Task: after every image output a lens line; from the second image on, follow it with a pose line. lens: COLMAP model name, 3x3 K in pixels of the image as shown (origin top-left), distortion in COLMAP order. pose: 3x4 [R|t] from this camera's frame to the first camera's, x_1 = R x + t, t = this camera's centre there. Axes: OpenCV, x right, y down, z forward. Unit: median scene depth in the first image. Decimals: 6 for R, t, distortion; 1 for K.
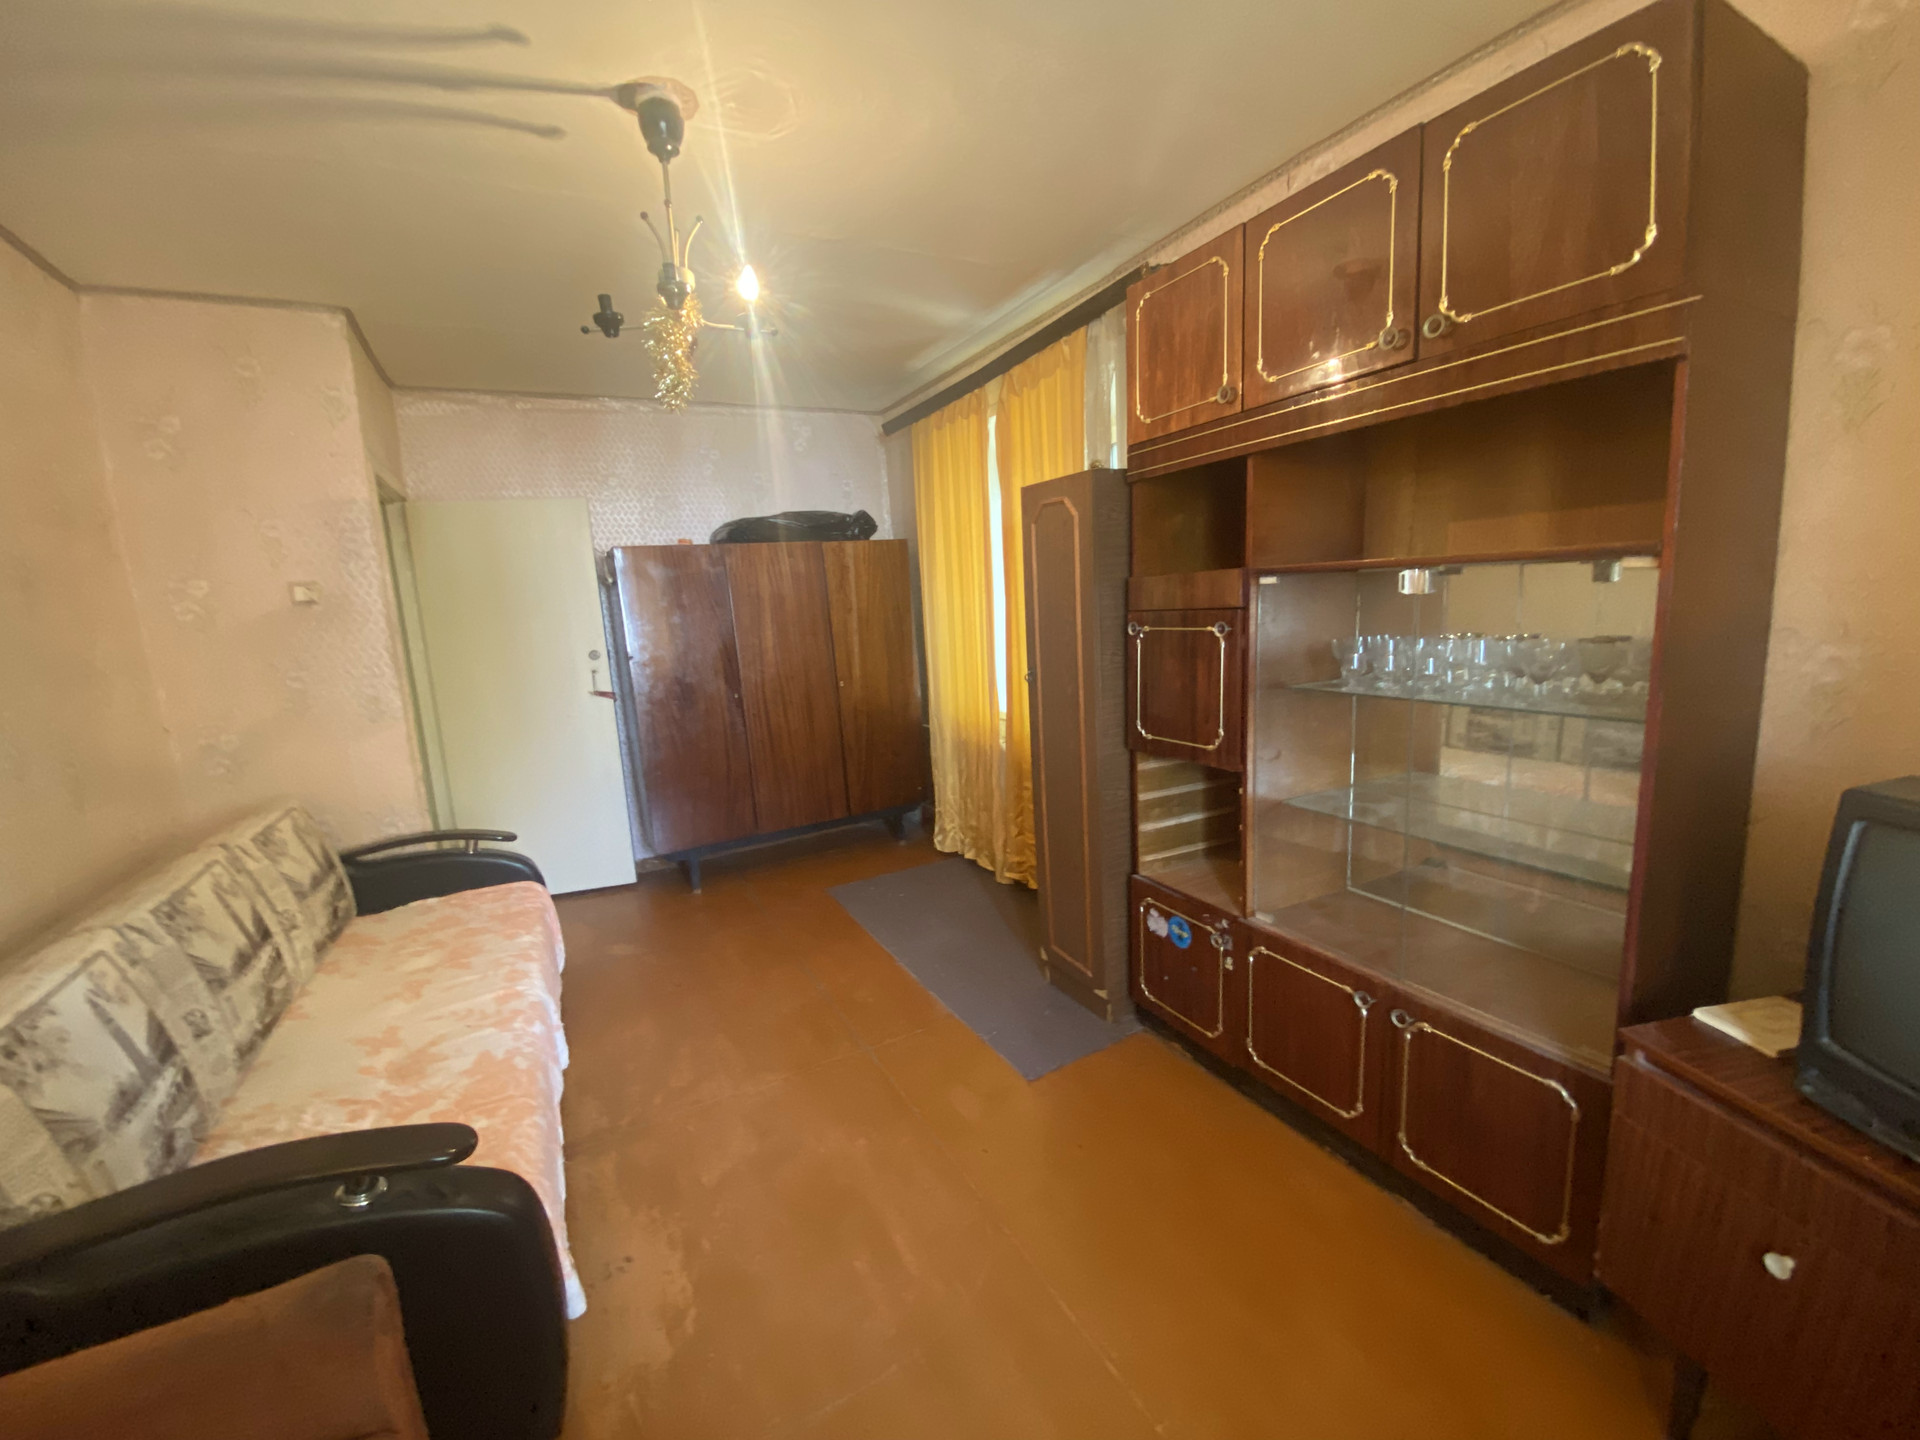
lens RADIAL K [[769.0, 0, 955.6], [0, 769.0, 717.1], [0, 0, 1]] dist [-0.000713, -0.000022]
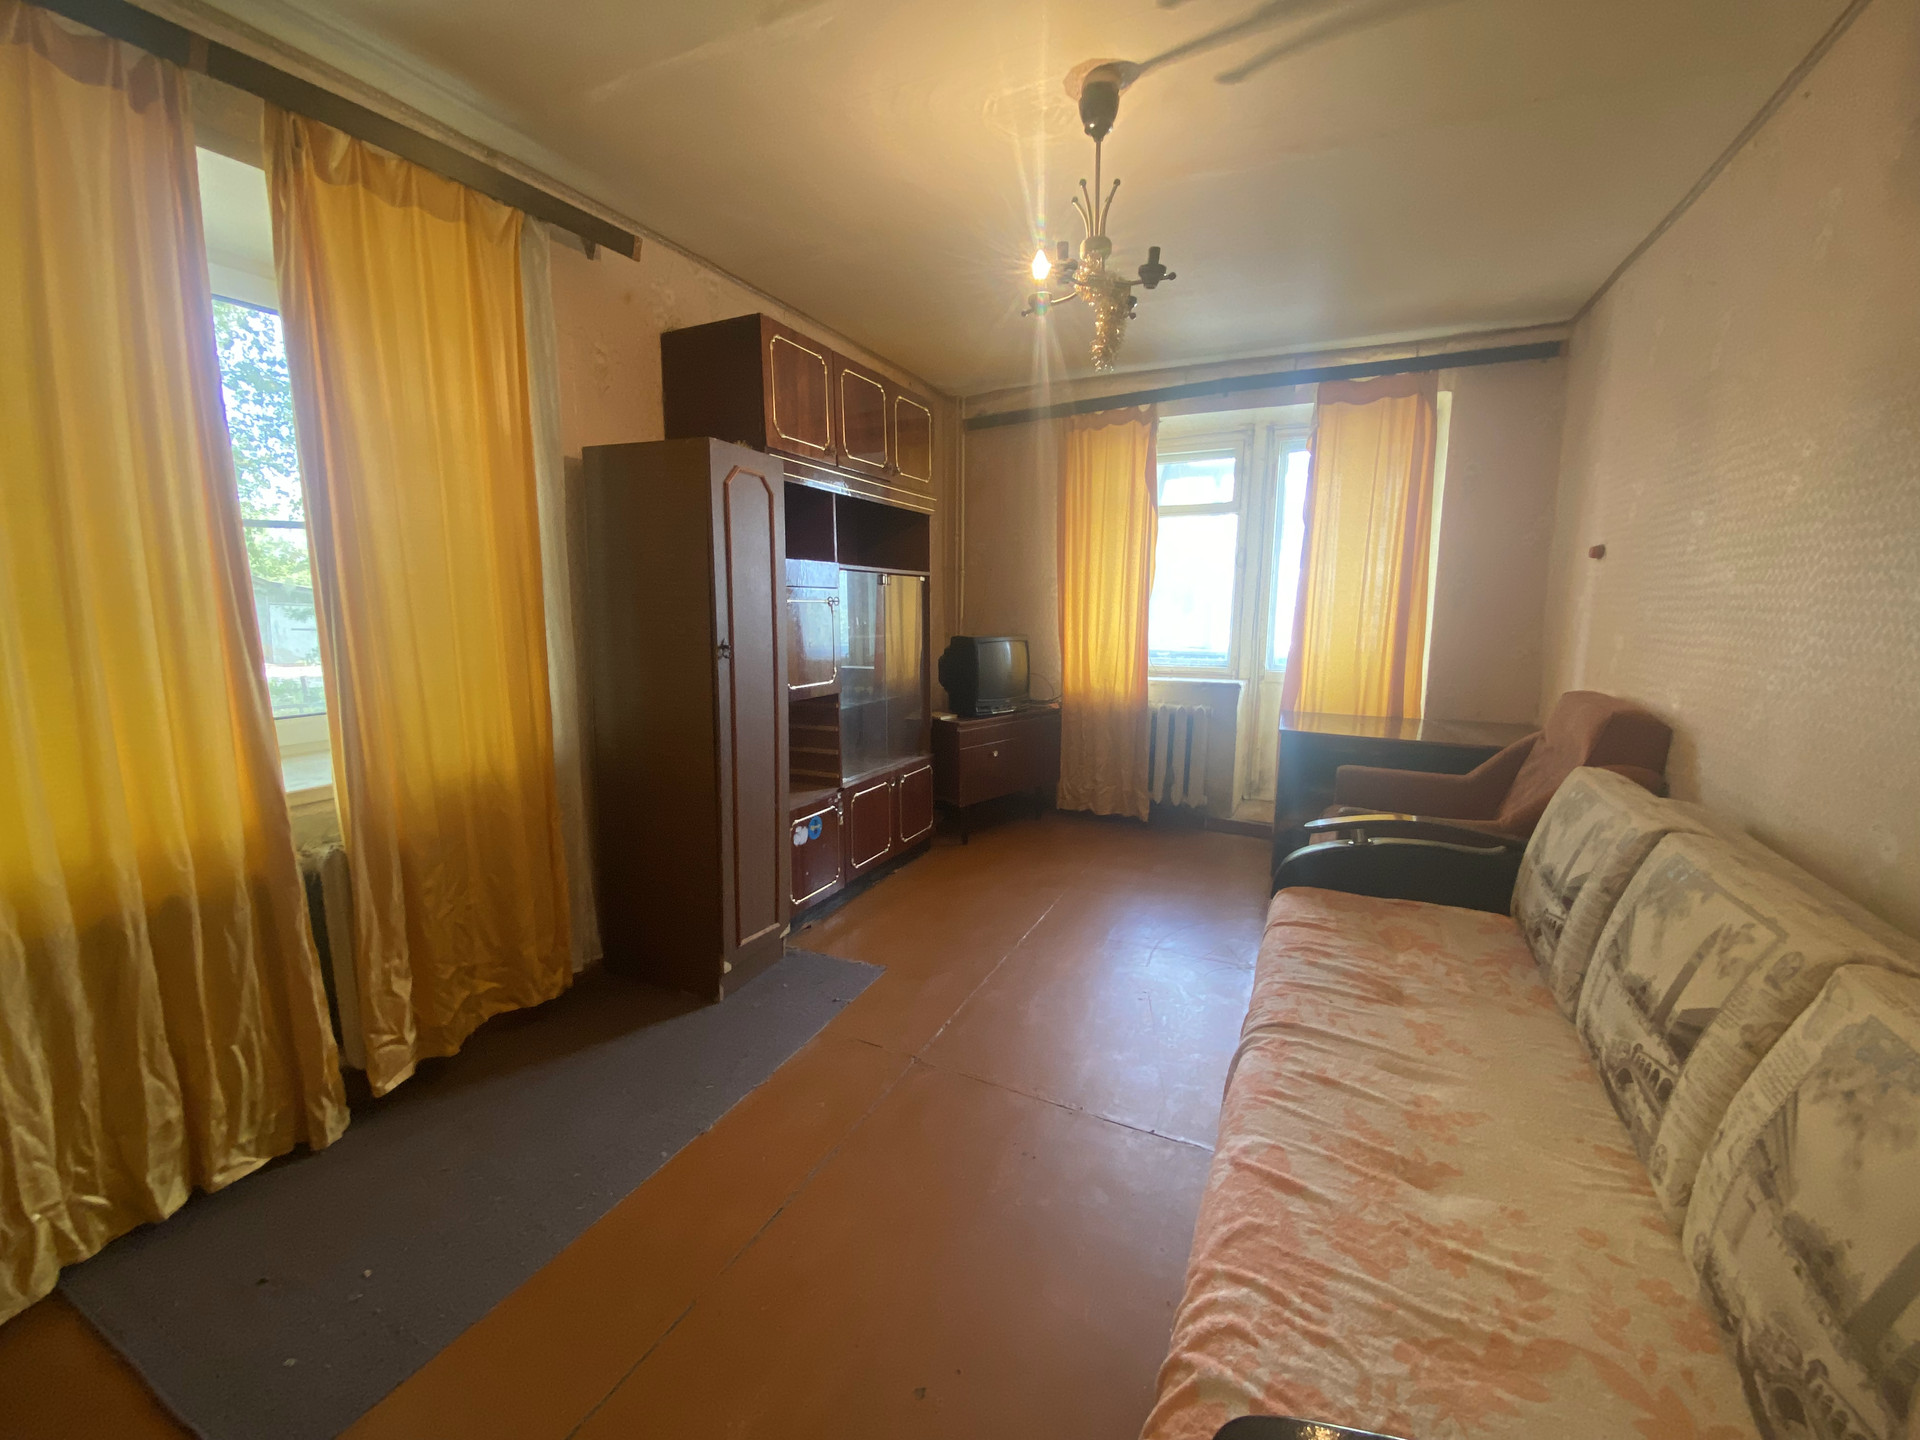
lens RADIAL K [[769.0, 0, 954.0], [0, 769.0, 719.5], [0, 0, 1]] dist [-0.000713, -0.000022]
pose [[-0.586056, -0.069697, 0.807267, -1.176096], [0.158269, 0.967256, 0.198409, -0.167878], [-0.794663, 0.244044, -0.555836, 1.922167]]
